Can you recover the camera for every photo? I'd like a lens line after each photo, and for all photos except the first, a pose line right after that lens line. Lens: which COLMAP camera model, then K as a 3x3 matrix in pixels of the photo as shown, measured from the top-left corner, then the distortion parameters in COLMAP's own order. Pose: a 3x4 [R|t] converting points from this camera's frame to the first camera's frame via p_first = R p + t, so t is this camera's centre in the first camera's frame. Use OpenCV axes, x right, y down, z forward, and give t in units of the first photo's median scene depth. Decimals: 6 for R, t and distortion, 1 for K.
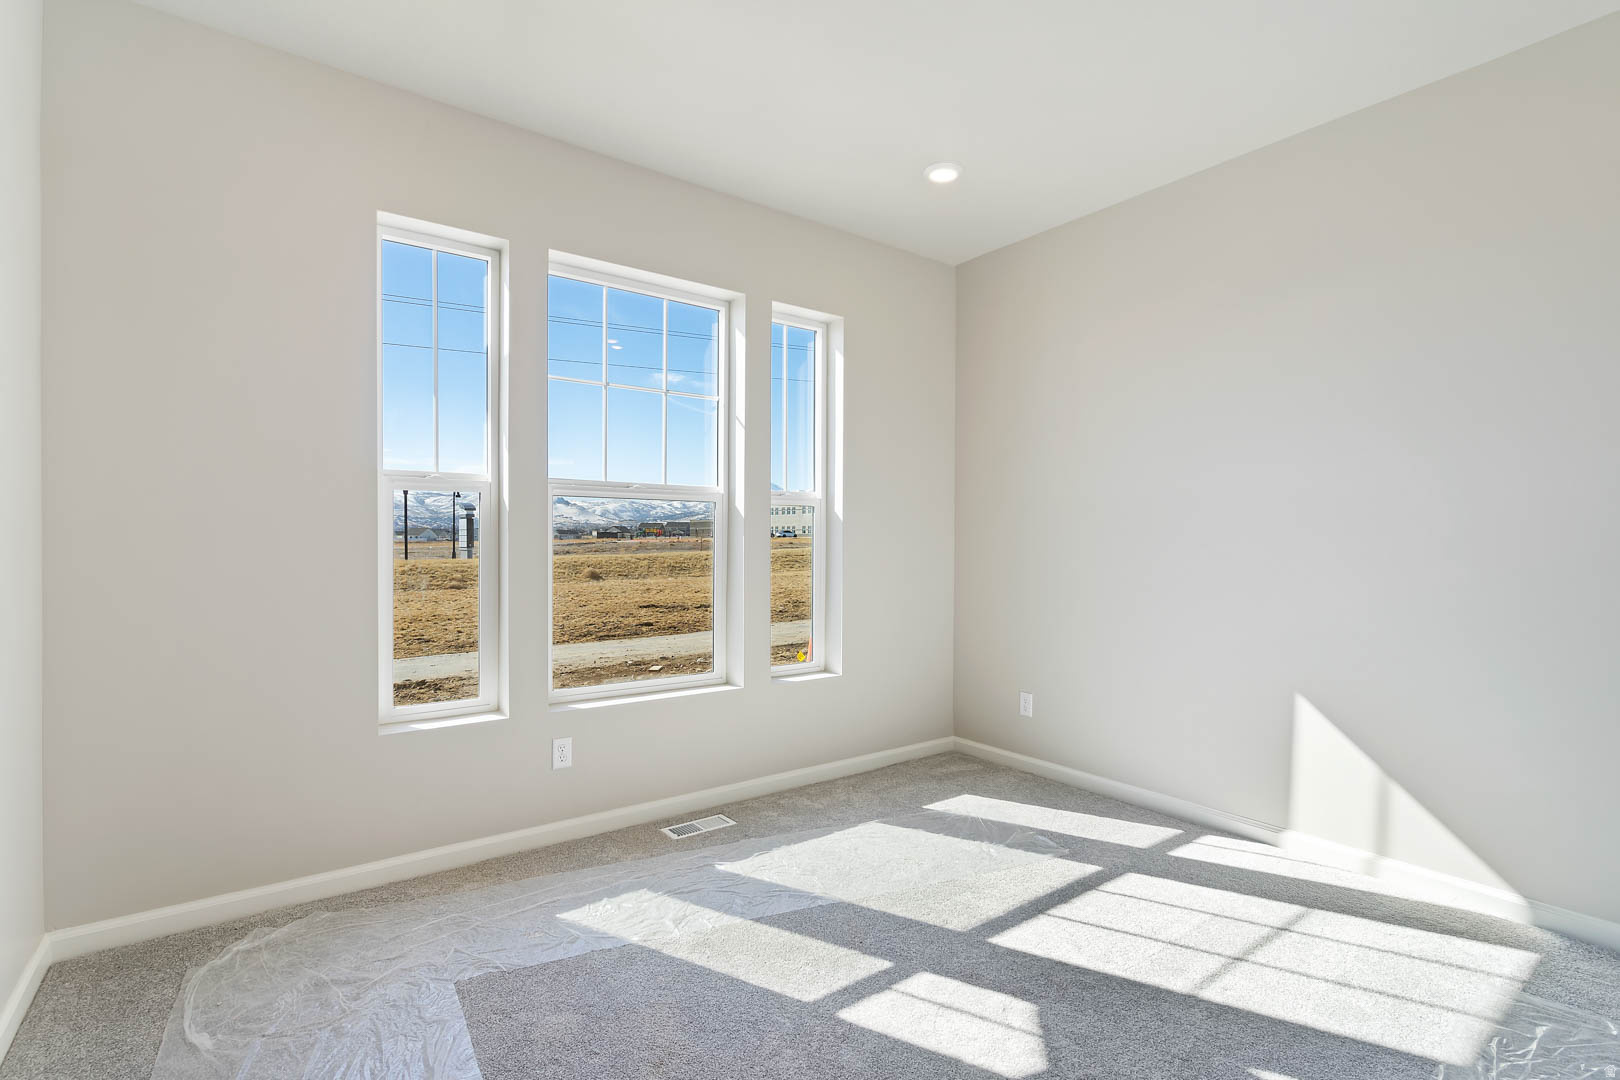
lens RADIAL K [[739.3, 0, 811.8], [0, 739.3, 545.0], [0, 0, 1]] dist [0.001215, -0.001508]
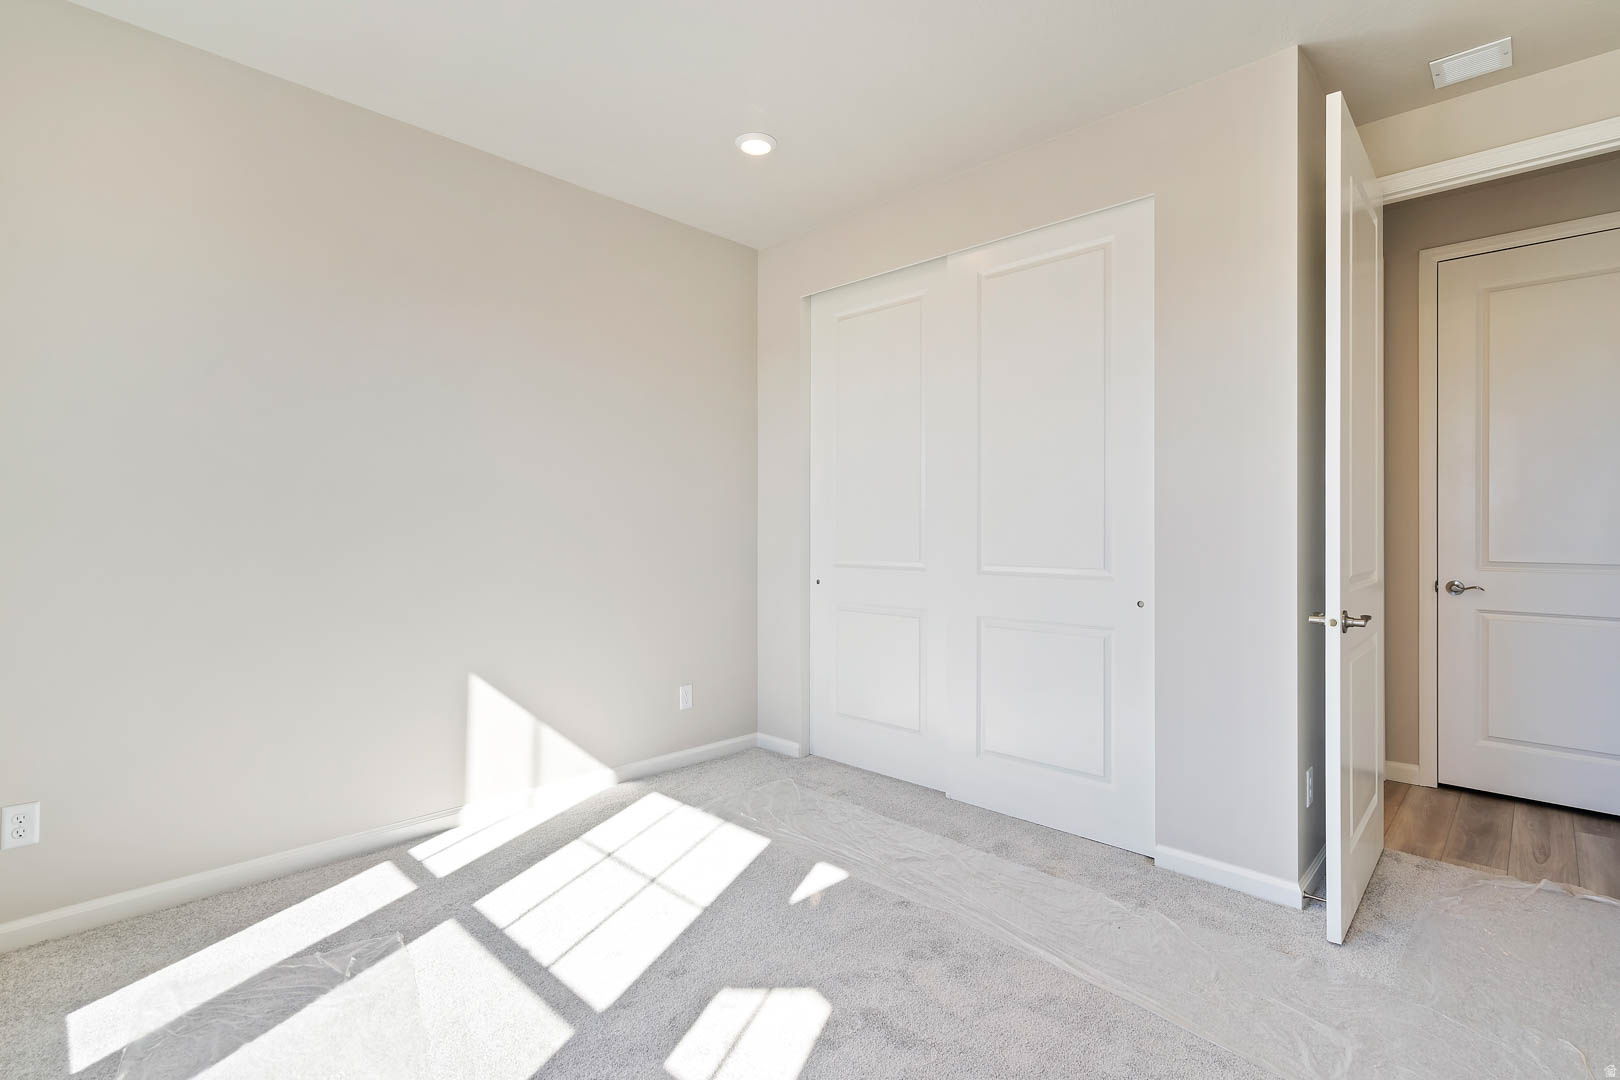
lens RADIAL K [[739.3, 0, 811.5], [0, 739.3, 535.8], [0, 0, 1]] dist [0.001215, -0.001508]
pose [[-0.180622, -0.000754, 0.983552, -0.529170], [-0.002826, 0.999996, 0.000248, 0.000935], [-0.983549, -0.002735, -0.180623, 0.786394]]
